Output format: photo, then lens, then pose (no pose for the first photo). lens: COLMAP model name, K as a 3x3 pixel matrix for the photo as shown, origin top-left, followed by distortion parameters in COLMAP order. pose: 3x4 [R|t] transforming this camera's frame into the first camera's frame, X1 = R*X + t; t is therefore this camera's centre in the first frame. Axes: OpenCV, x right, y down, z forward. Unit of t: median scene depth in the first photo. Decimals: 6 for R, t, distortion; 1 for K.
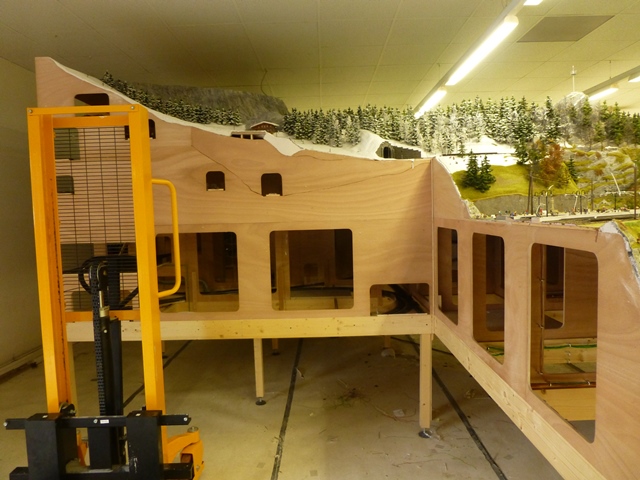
lens RADIAL K [[455.3, 0, 320.0], [0, 455.3, 240.0], [0, 0, 1]] dist [0.001571, -0.003238]
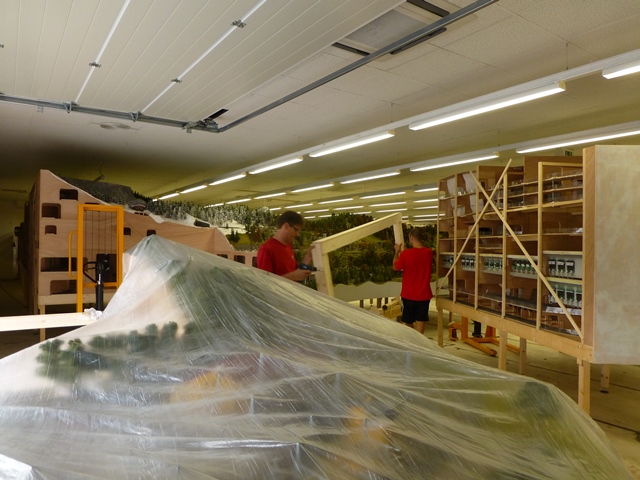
lens RADIAL K [[455.3, 0, 320.0], [0, 455.3, 240.0], [0, 0, 1]] dist [0.001571, -0.003238]
pose [[0.821149, 0.046949, 0.568780, -0.728115], [0.008215, 0.995535, -0.094035, 0.135436], [-0.570655, 0.081889, 0.817097, -1.433099]]
